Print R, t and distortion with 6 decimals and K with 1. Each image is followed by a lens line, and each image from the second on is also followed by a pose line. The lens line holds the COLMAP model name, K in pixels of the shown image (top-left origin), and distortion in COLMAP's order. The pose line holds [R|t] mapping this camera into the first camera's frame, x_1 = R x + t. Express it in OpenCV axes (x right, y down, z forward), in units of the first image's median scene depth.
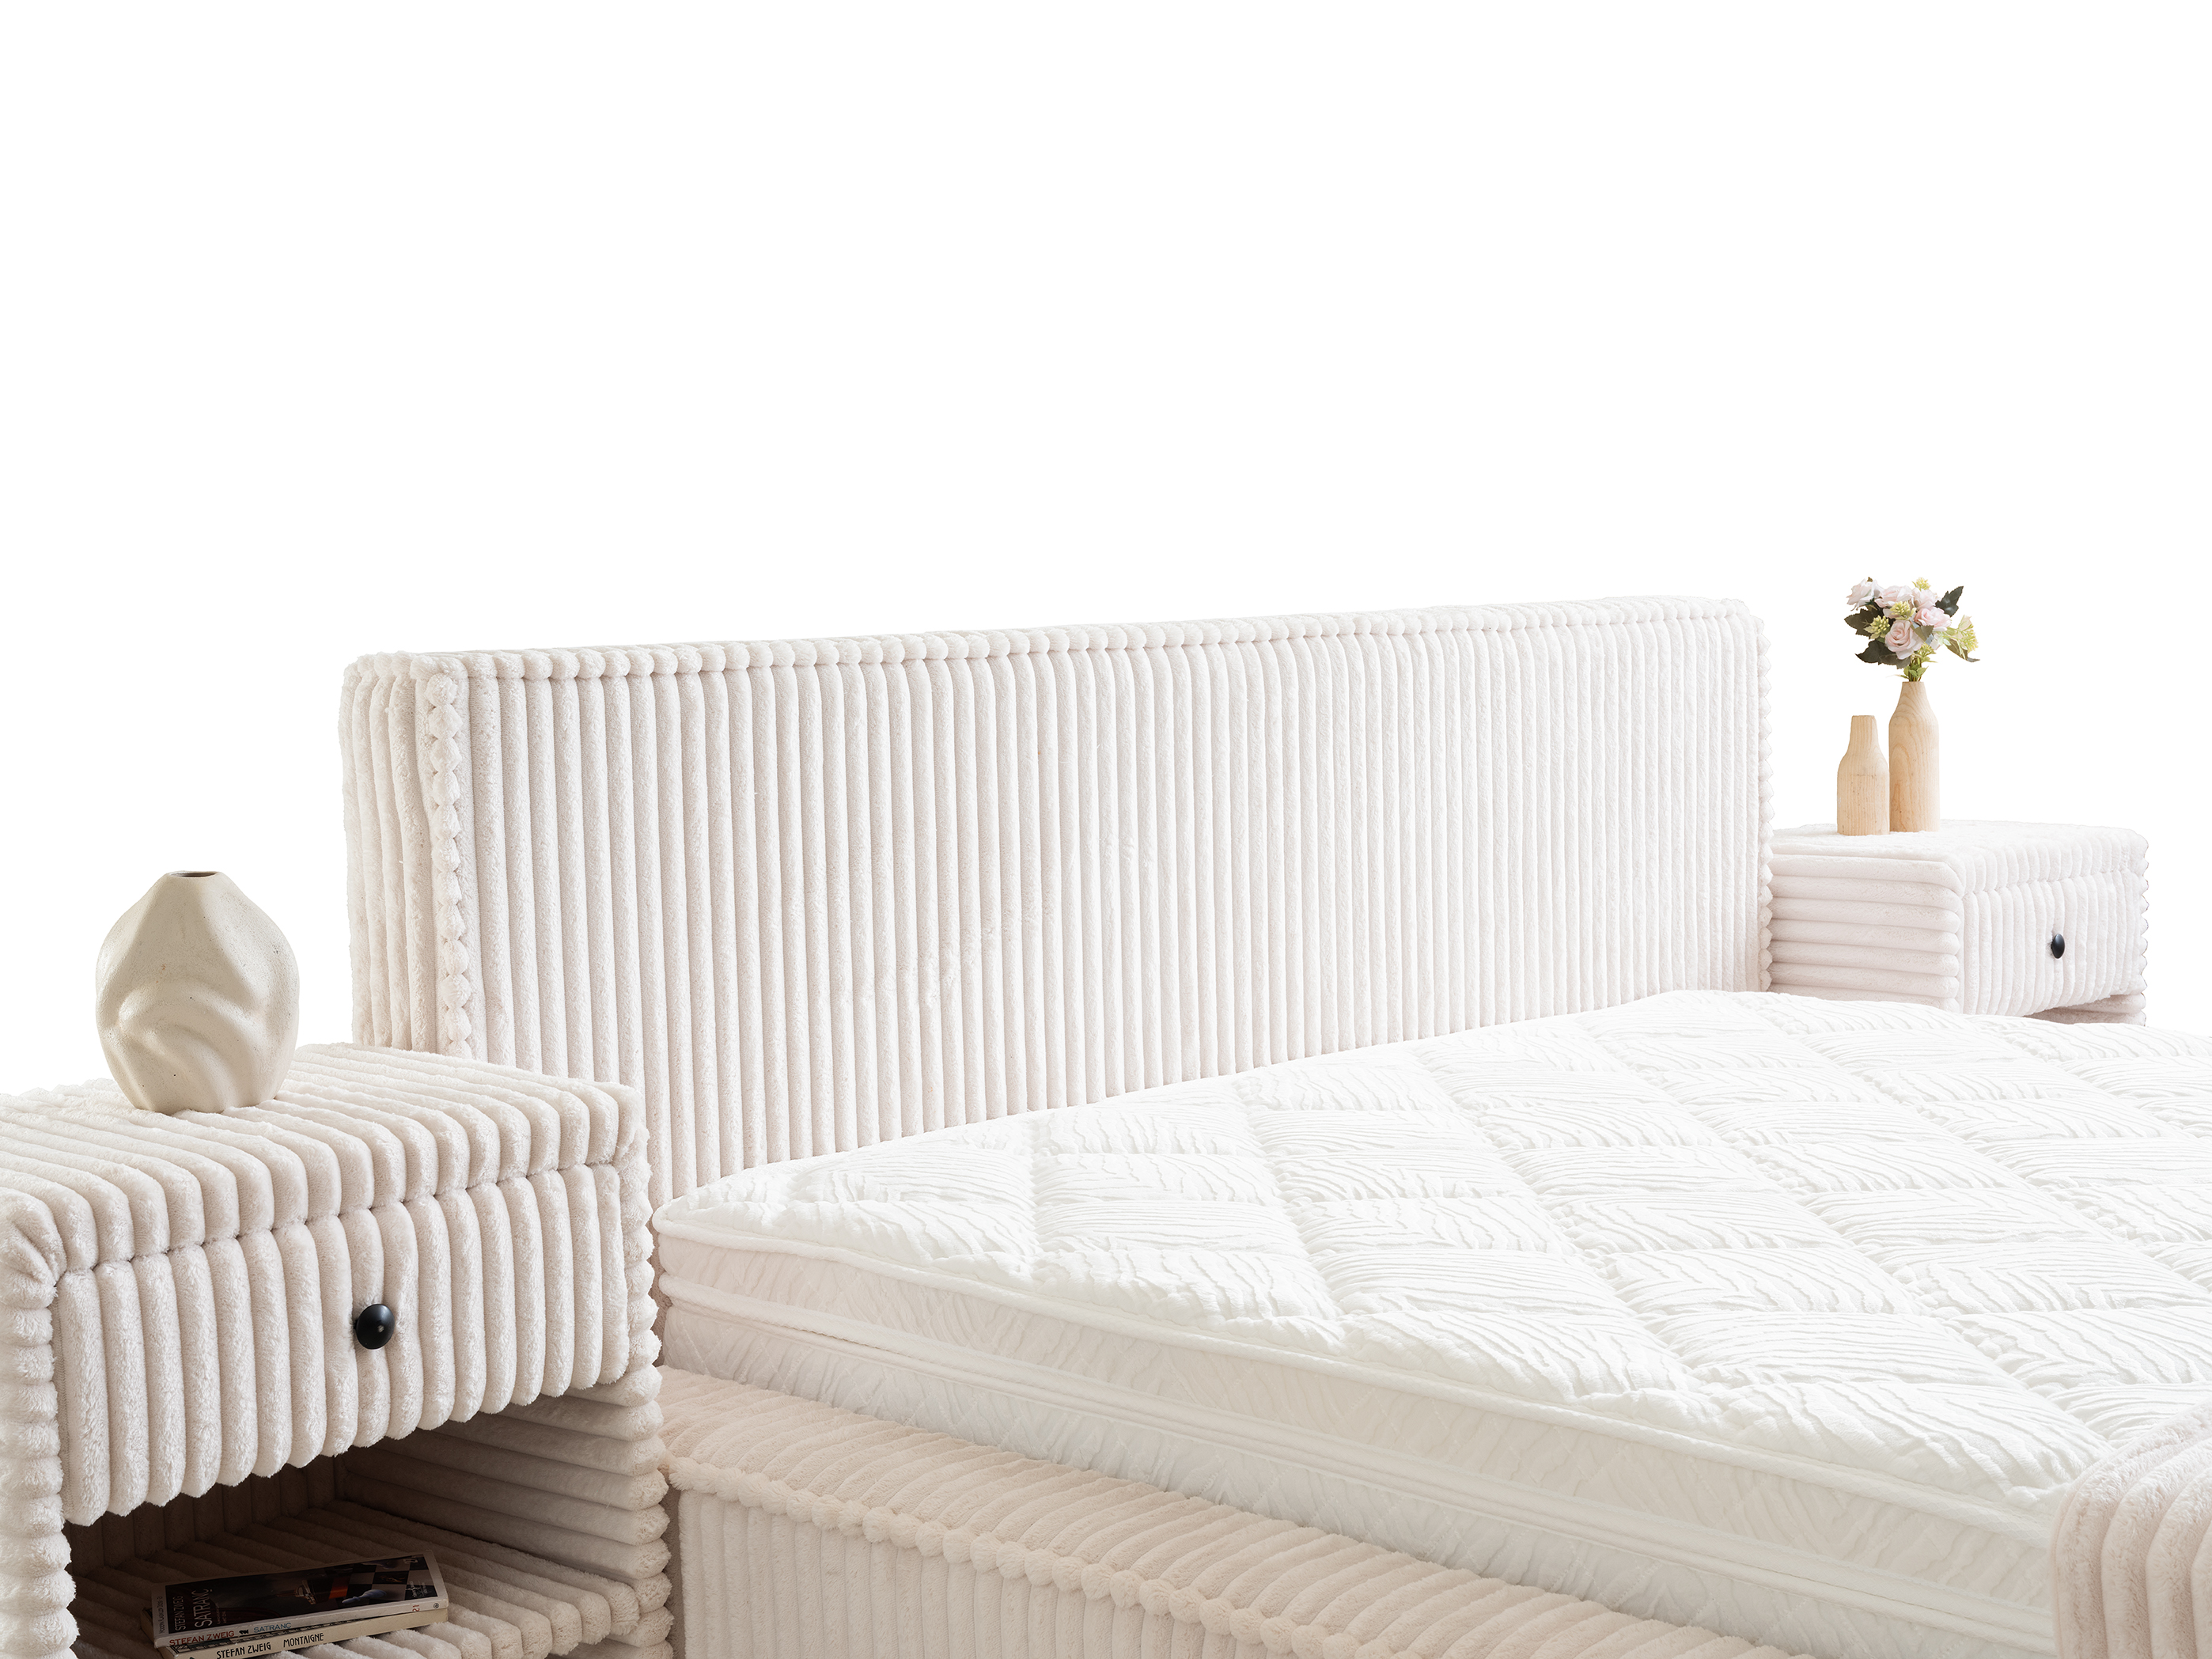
lens RADIAL K [[3135.2, 0, 1138.0], [0, 3135.2, 829.2], [0, 0, 1]] dist [0.006168, -0.067504]
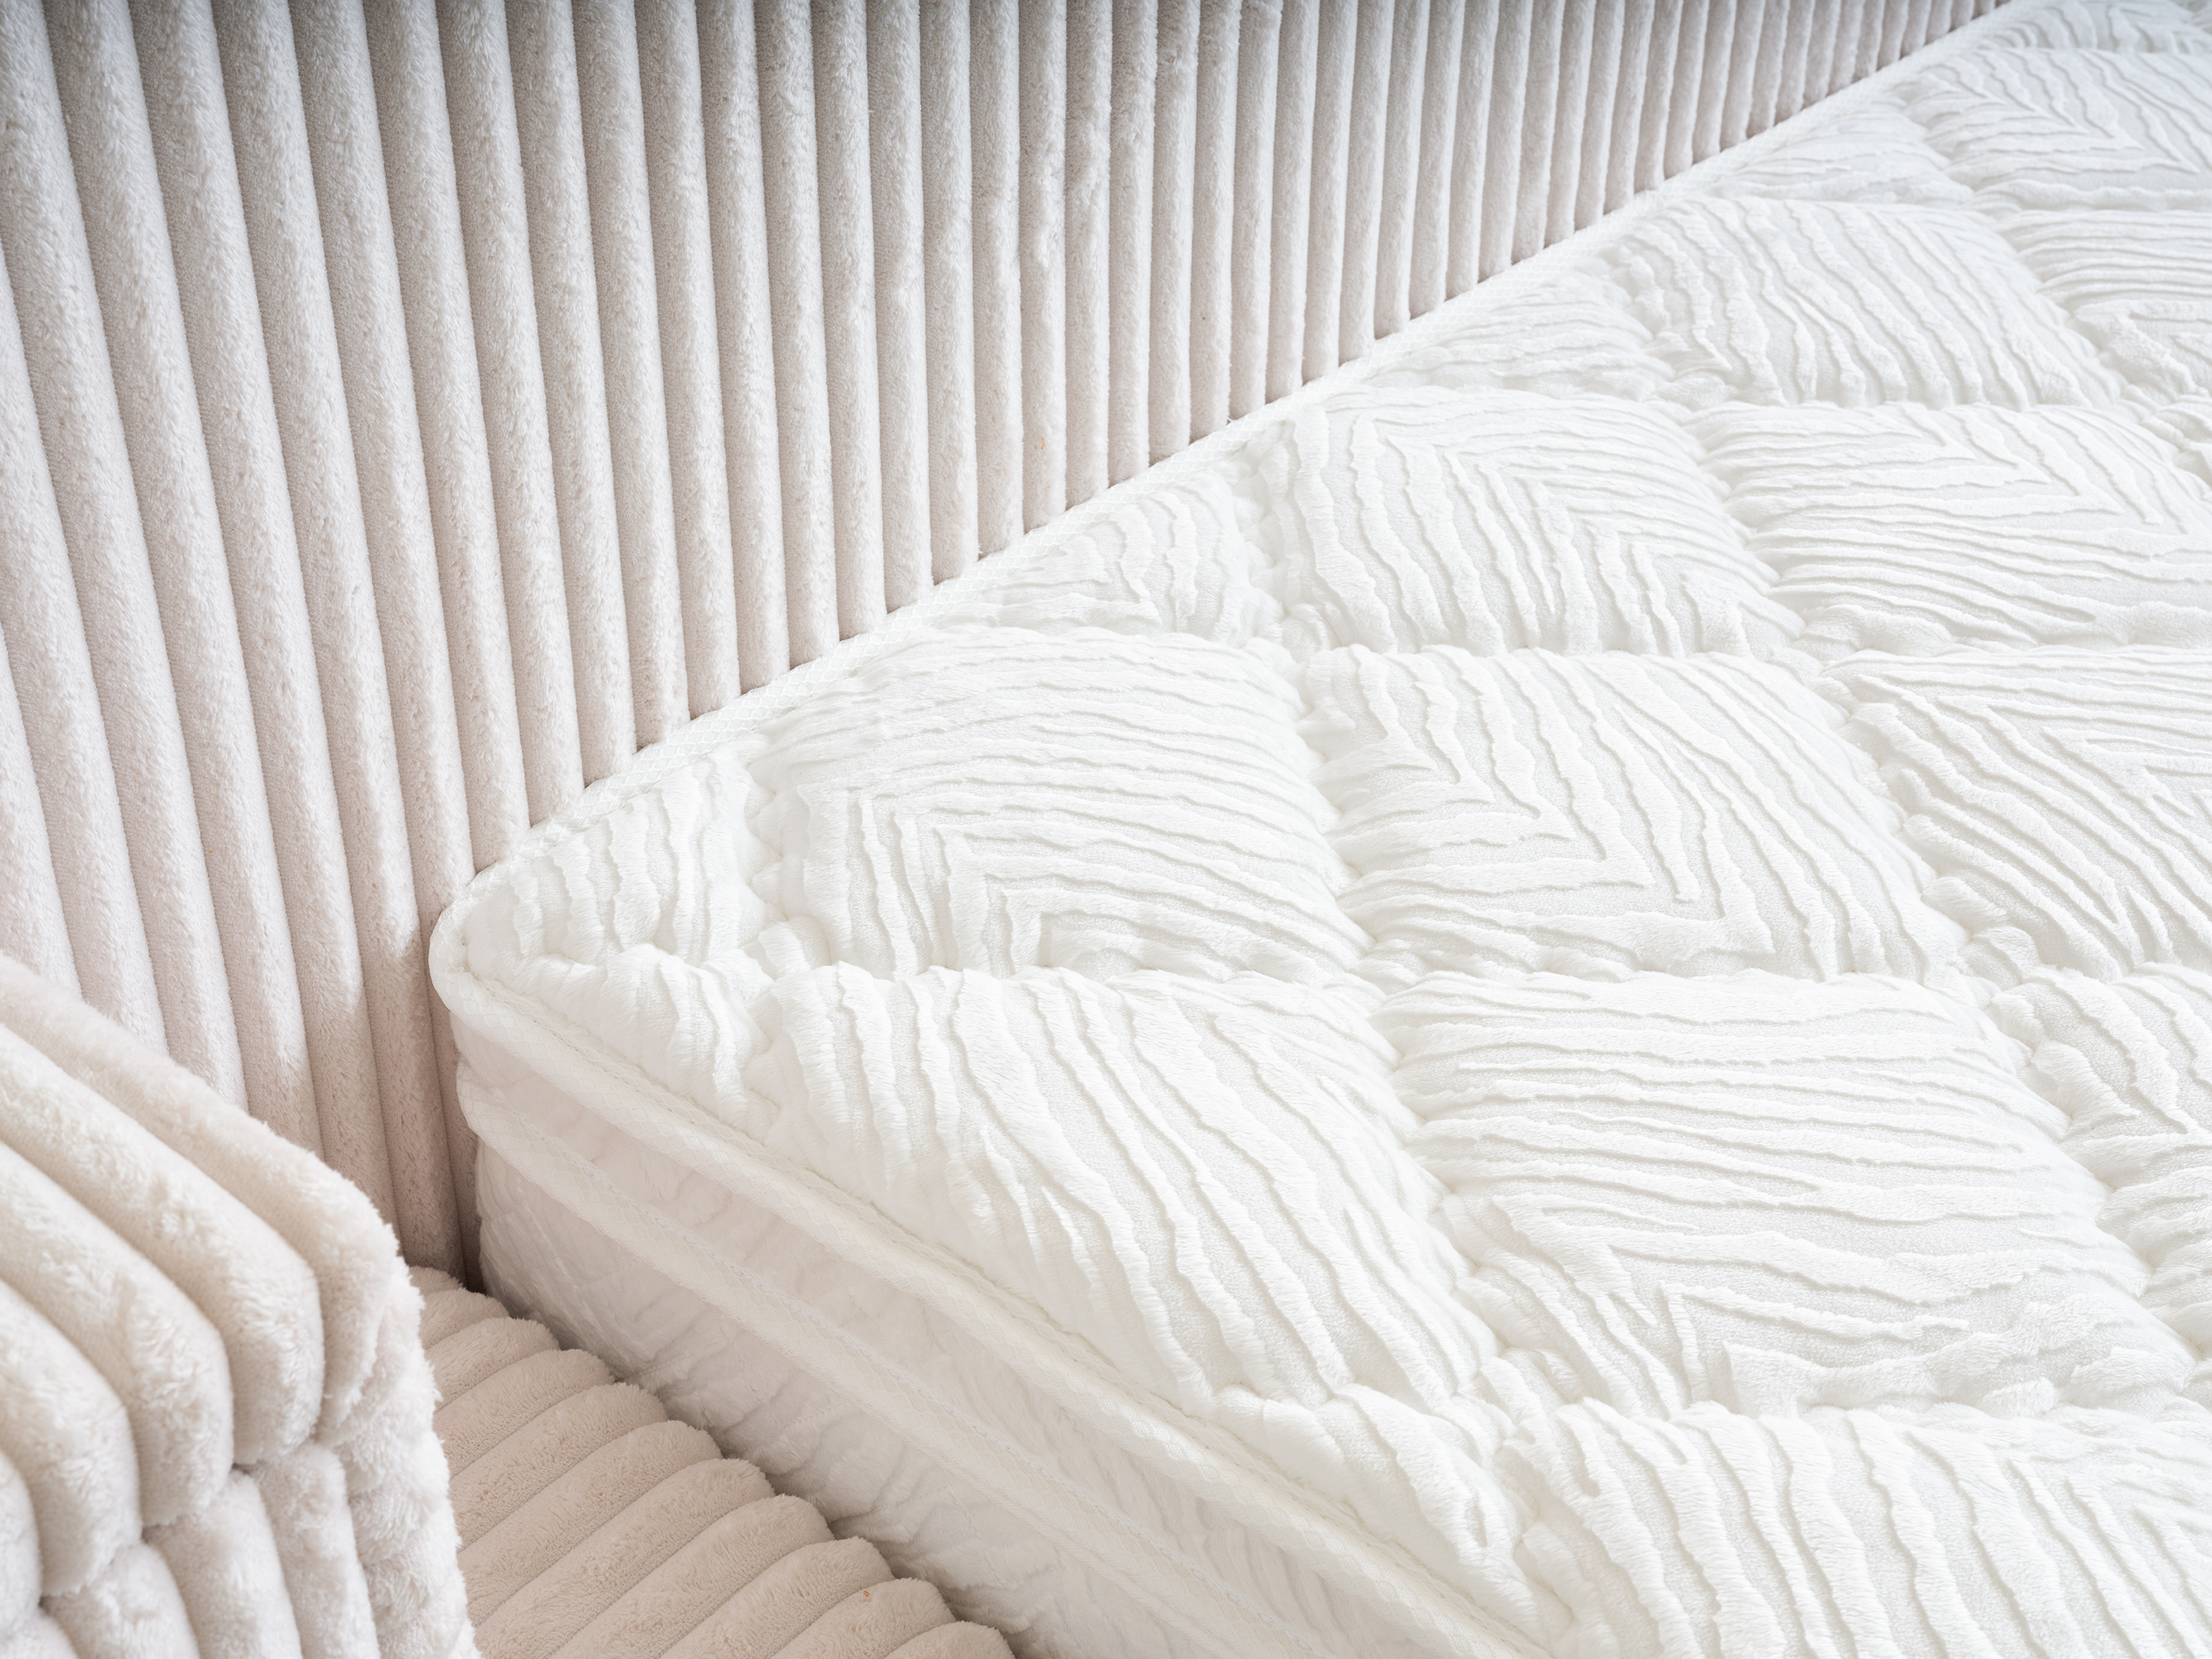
lens RADIAL K [[3137.9, 0, 1113.9], [0, 3137.9, 833.4], [0, 0, 1]] dist [0.004162, 0.013053]
pose [[0.997785, -0.000635, 0.066522, -0.098034], [-0.032782, 0.865426, 0.499963, -0.102801], [-0.057887, -0.501036, 0.863488, 0.684394]]
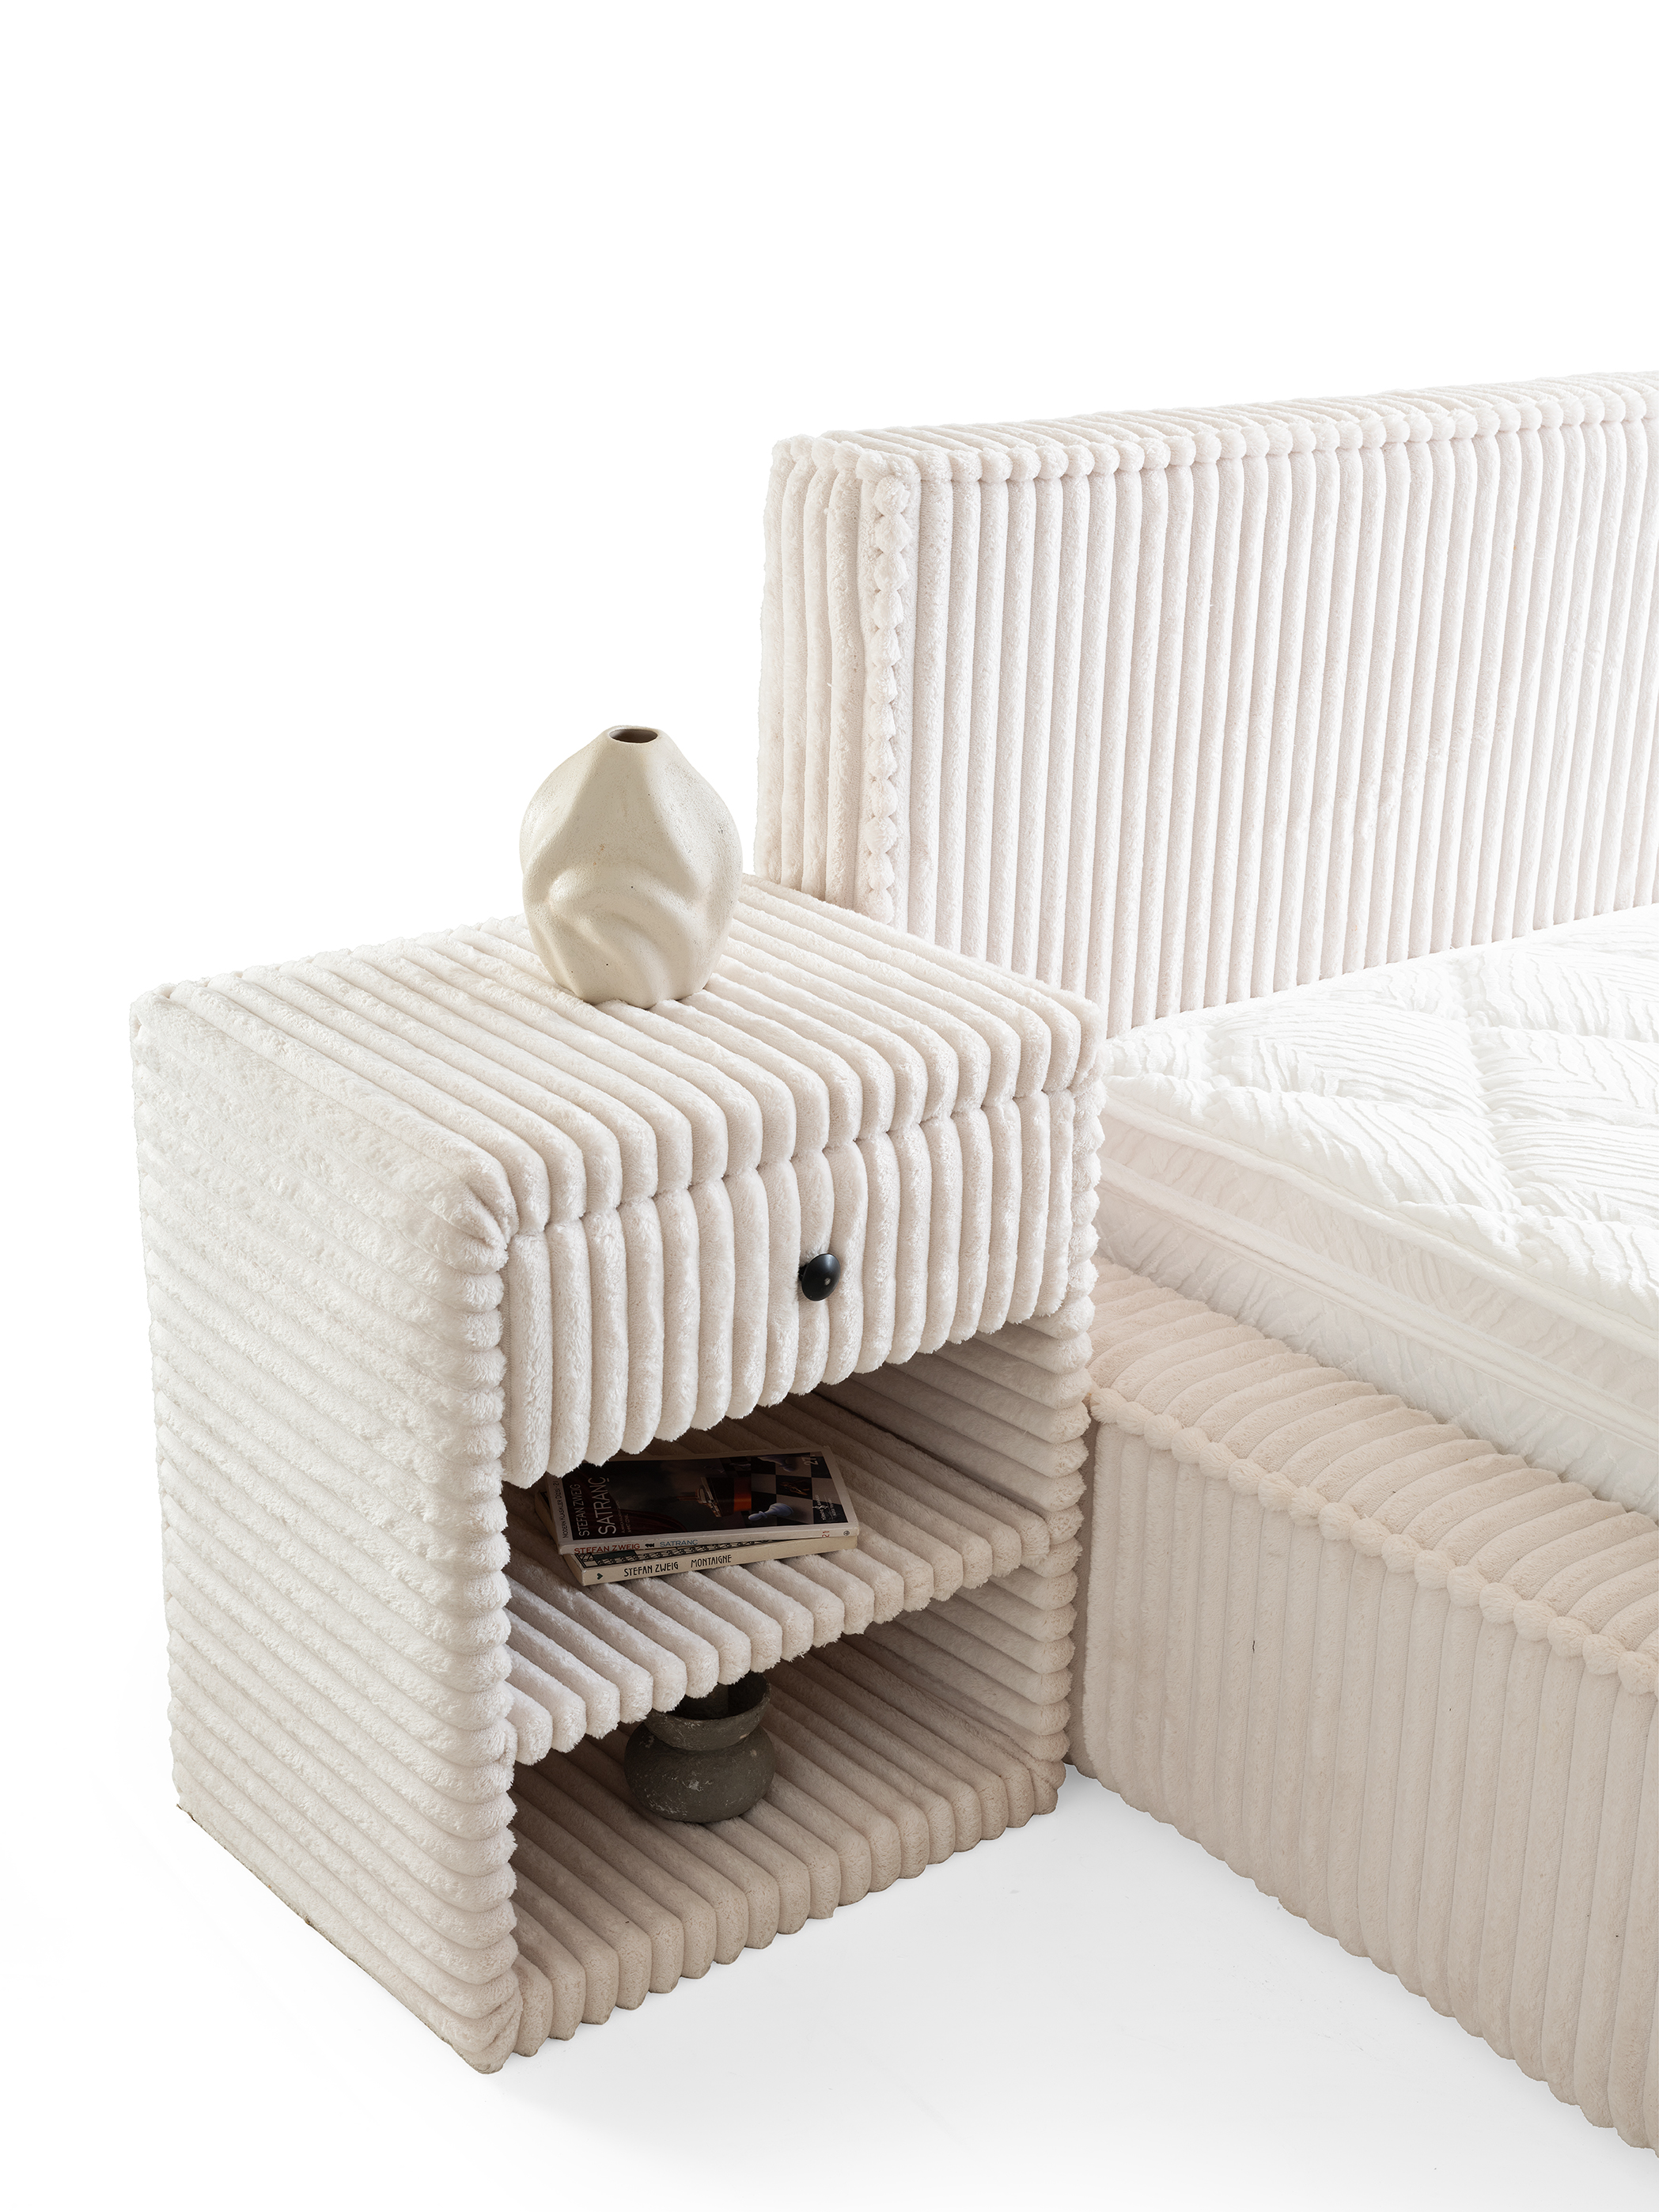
lens RADIAL K [[3135.2, 0, 829.9], [0, 3135.2, 1117.2], [0, 0, 1]] dist [0.006168, -0.067504]
pose [[0.986938, 0.105571, -0.121686, -0.114748], [-0.069051, 0.959665, 0.272534, -0.114983], [0.145549, -0.260572, 0.954420, 0.120970]]
